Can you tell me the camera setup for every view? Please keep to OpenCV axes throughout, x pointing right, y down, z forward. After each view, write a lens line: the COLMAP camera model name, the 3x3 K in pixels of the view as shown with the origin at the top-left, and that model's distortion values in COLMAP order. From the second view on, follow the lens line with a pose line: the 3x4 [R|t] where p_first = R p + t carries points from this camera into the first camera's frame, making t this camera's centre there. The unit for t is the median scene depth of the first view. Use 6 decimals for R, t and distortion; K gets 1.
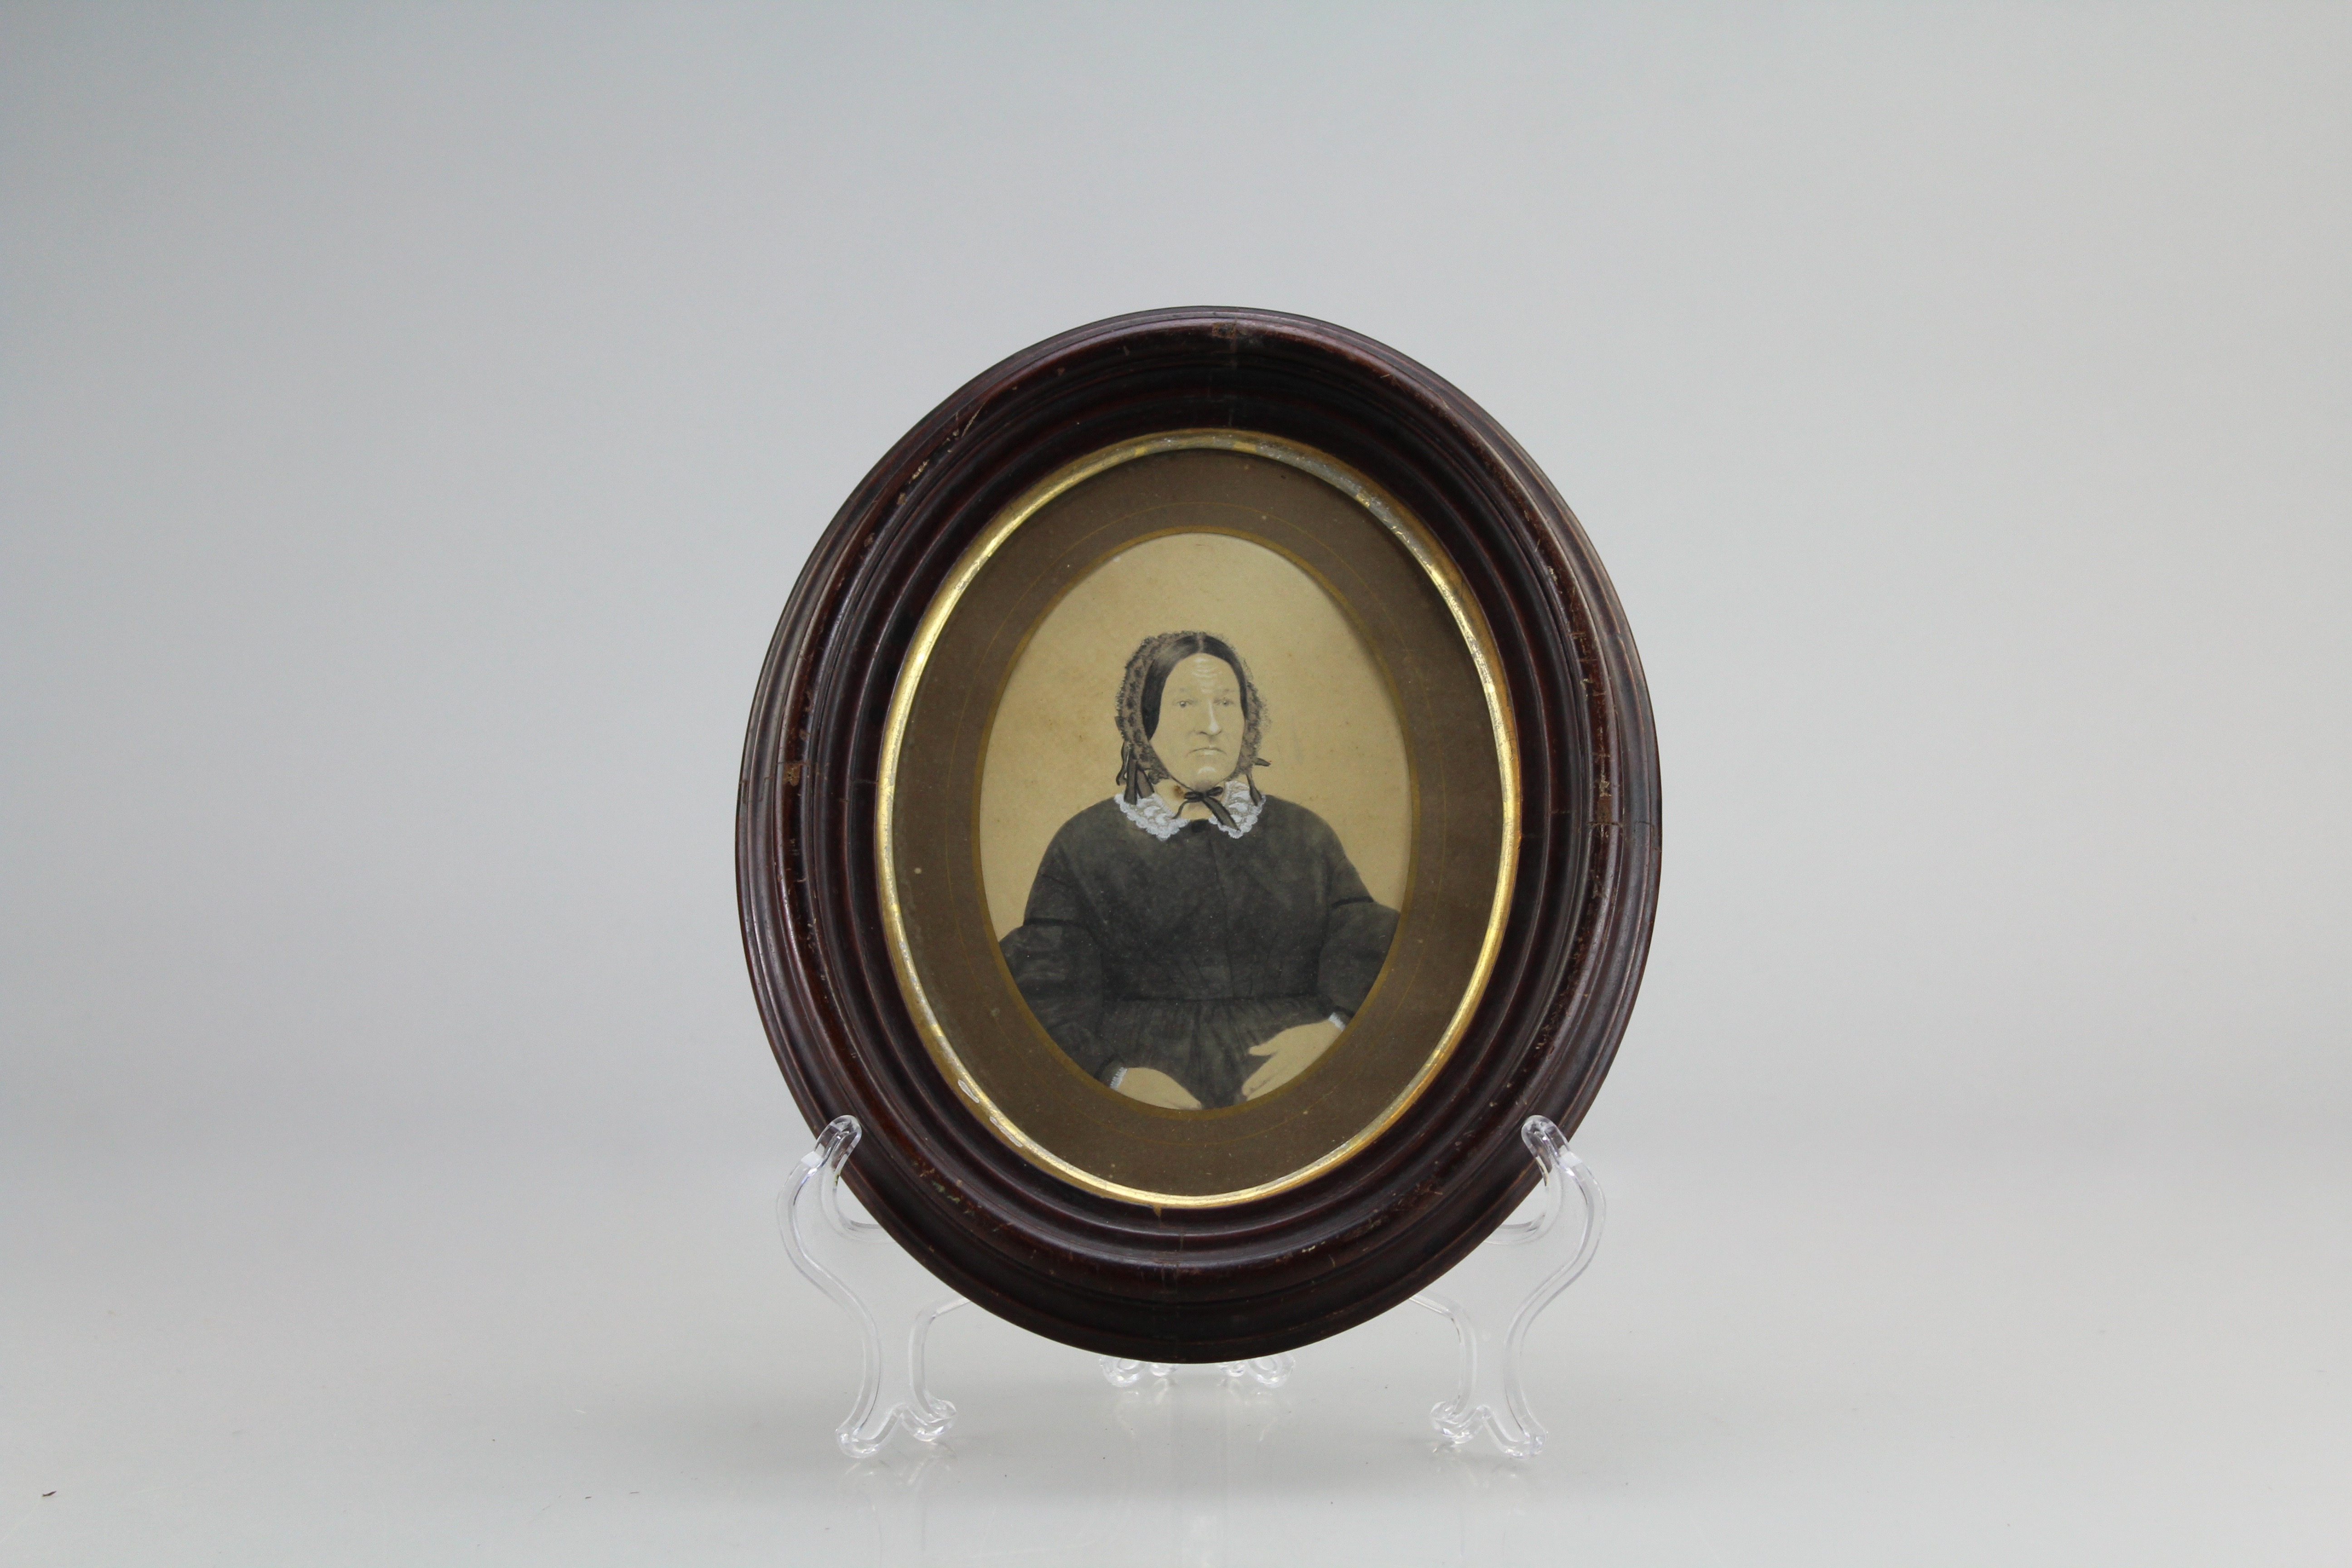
lens RADIAL K [[3149.3, 0, 1176.0], [0, 3149.3, 784.0], [0, 0, 1]] dist [0.007147, 0.007451]
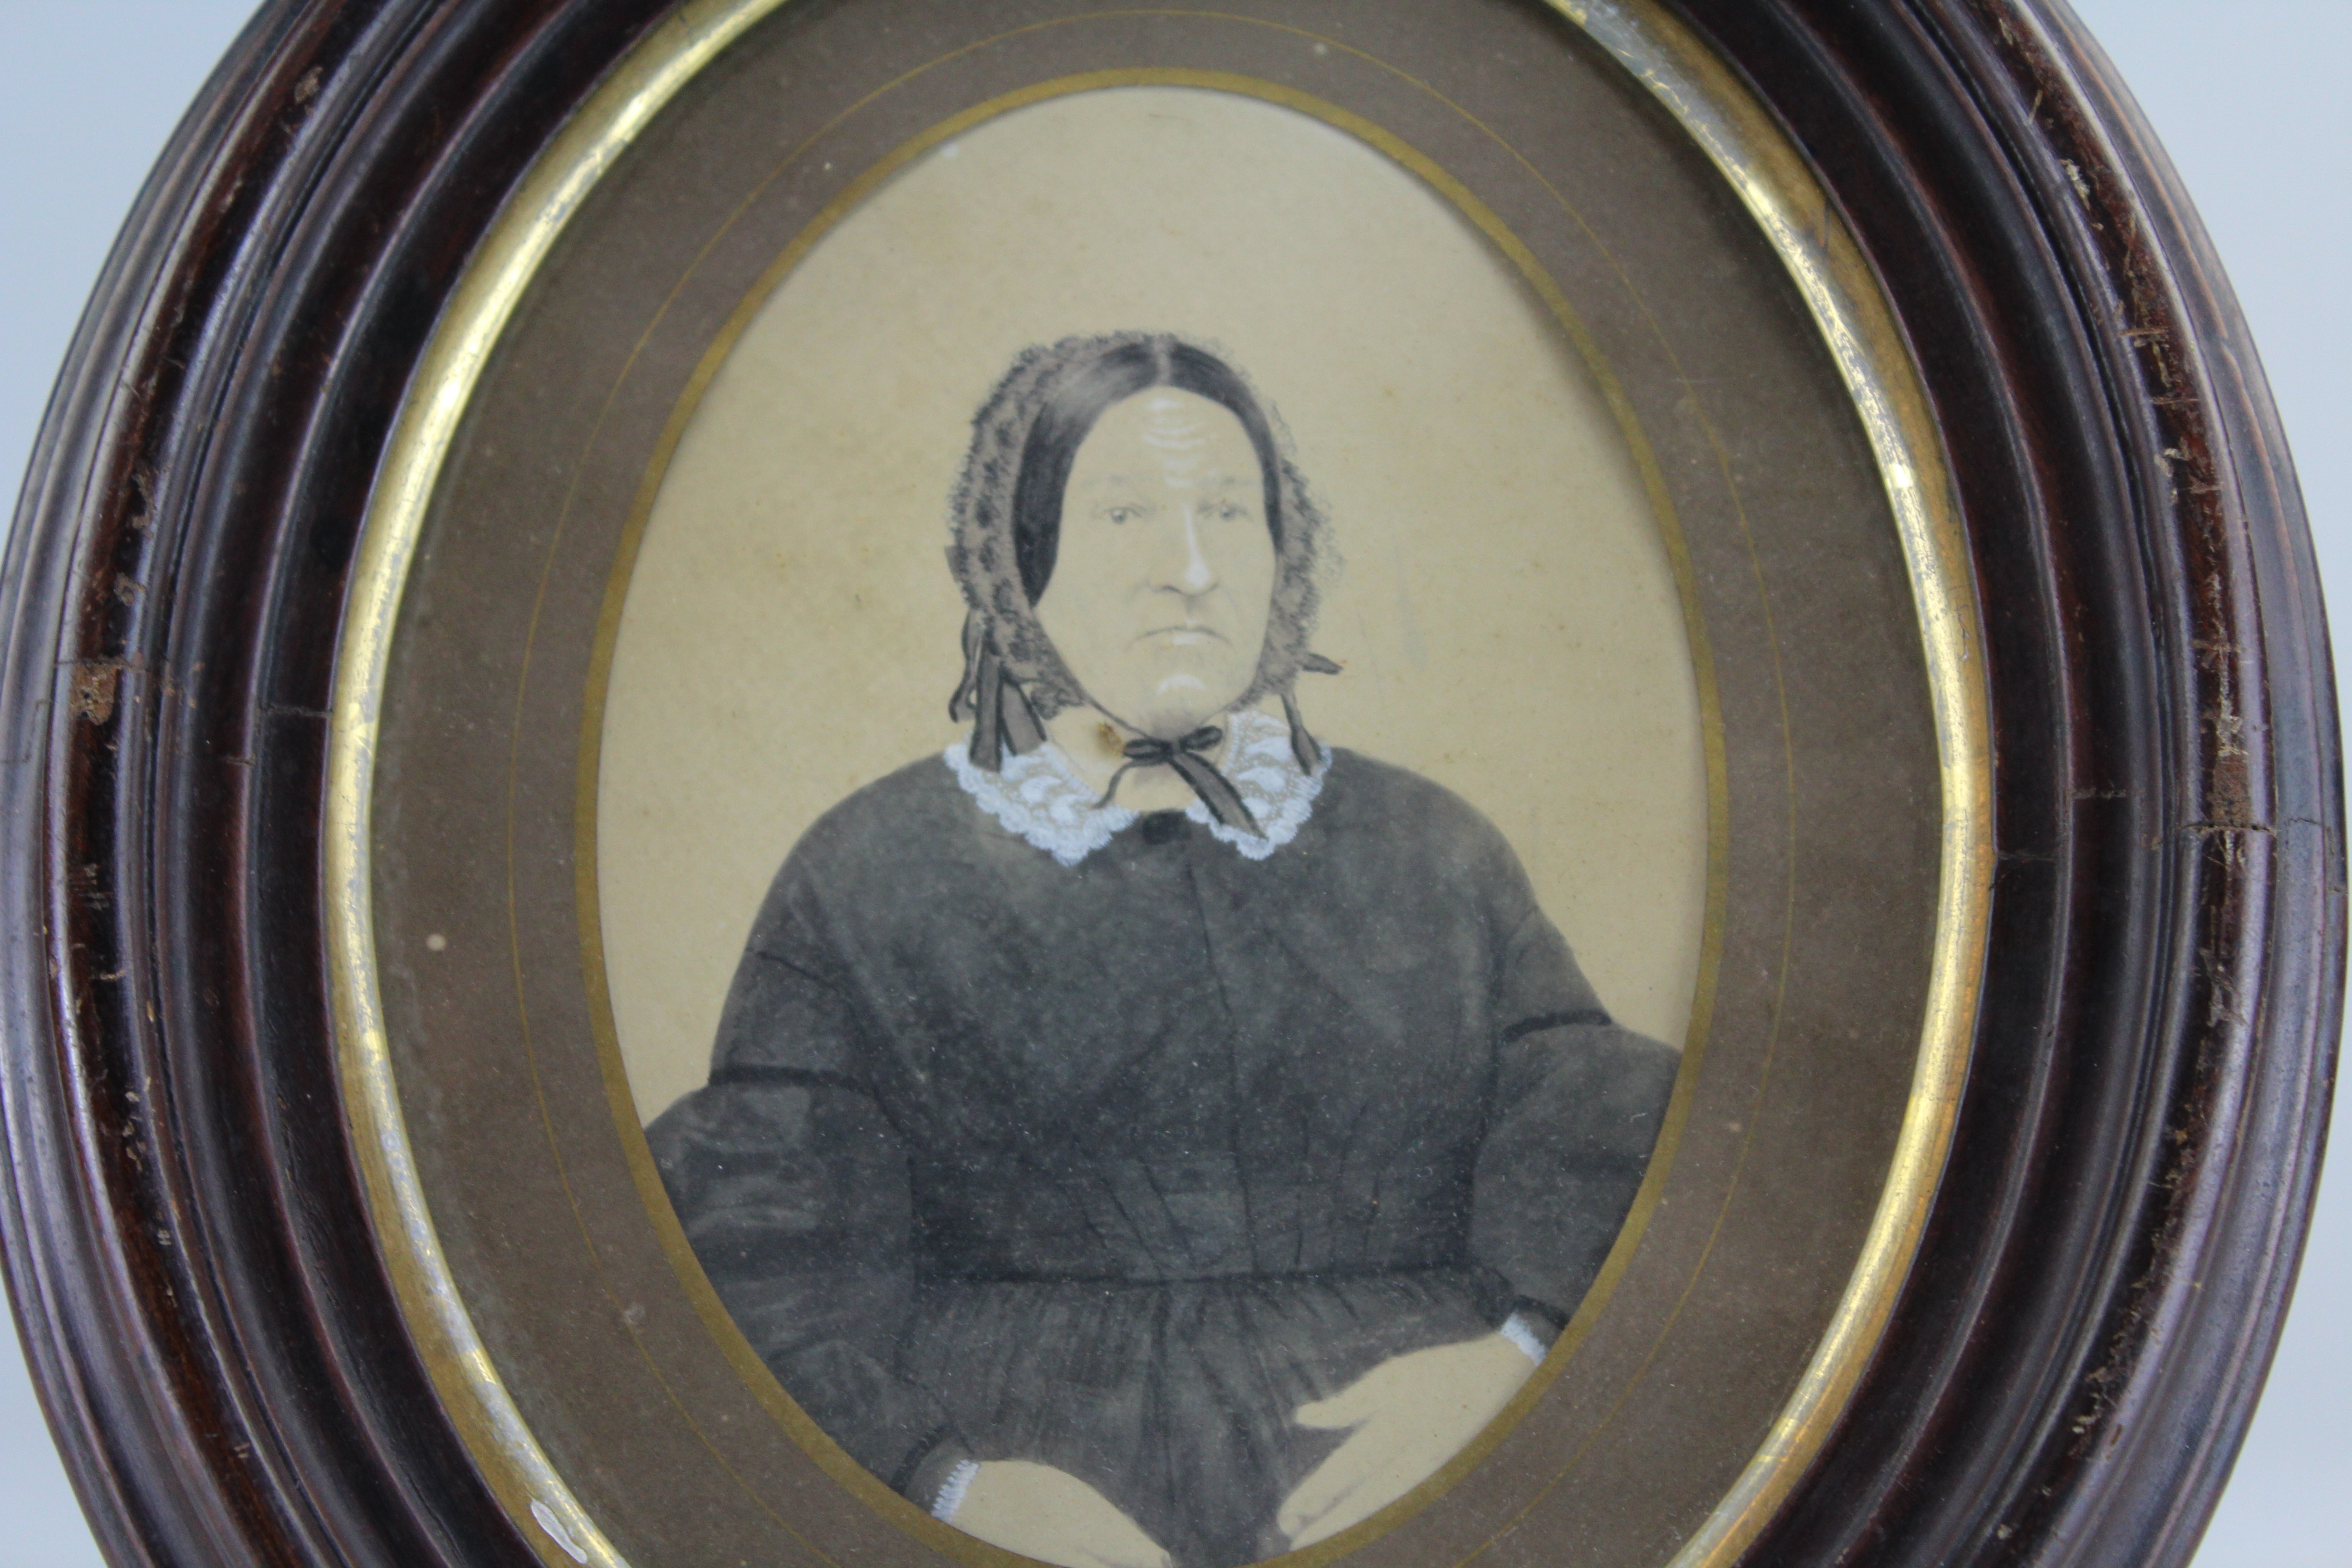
lens RADIAL K [[3662.2, 0, 1122.8], [0, 3662.2, 785.9], [0, 0, 1]] dist [0.025585, 0.074763]
pose [[0.999465, 0.001044, 0.032698, -0.012405], [-0.001984, 0.999585, 0.028723, -0.004835], [-0.032654, -0.028772, 0.999052, 0.550425]]
